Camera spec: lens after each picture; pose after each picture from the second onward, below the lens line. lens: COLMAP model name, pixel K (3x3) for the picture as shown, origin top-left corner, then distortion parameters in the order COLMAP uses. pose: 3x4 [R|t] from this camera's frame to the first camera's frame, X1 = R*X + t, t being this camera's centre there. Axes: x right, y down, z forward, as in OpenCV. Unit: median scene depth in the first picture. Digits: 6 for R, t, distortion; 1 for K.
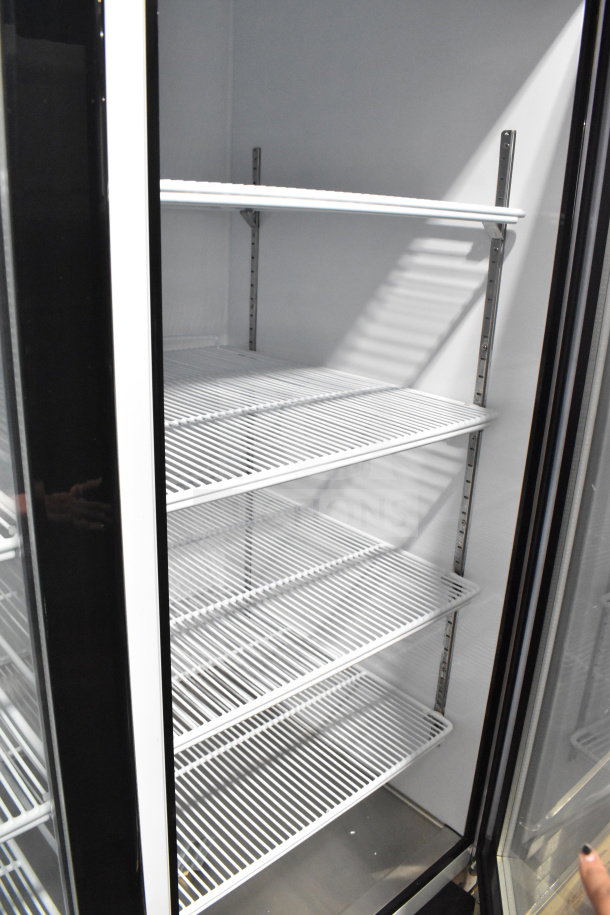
lens RADIAL K [[723.7, 0, 305.0], [0, 723.7, 457.5], [0, 0, 1]] dist [-0.095481, 0.010843]
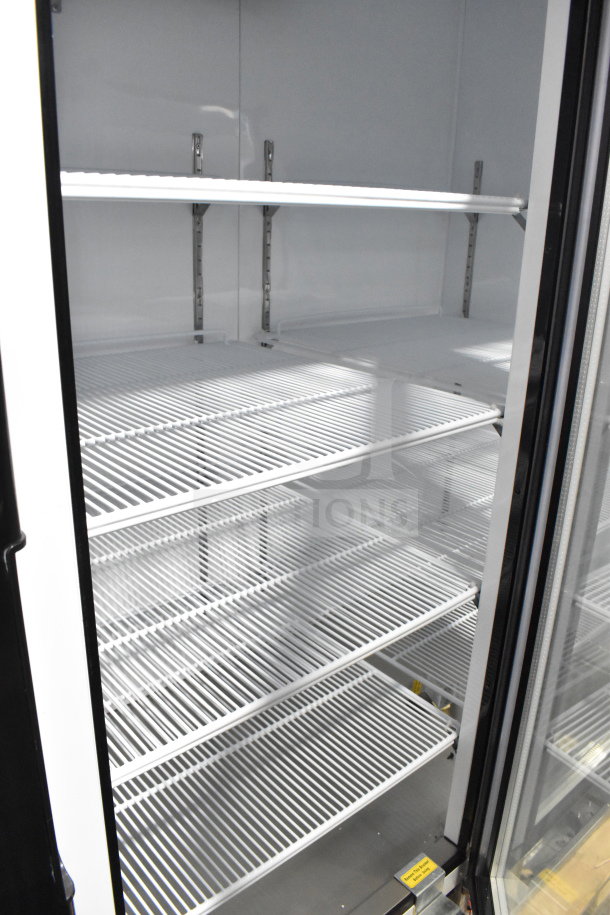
lens RADIAL K [[710.7, 0, 301.8], [0, 710.7, 470.8], [0, 0, 1]] dist [-0.006749, -0.105486]
pose [[0.999153, -0.007624, -0.040437, 0.084140], [0.008703, 0.999609, 0.026588, -0.021454], [0.040218, -0.026918, 0.998828, 0.068431]]
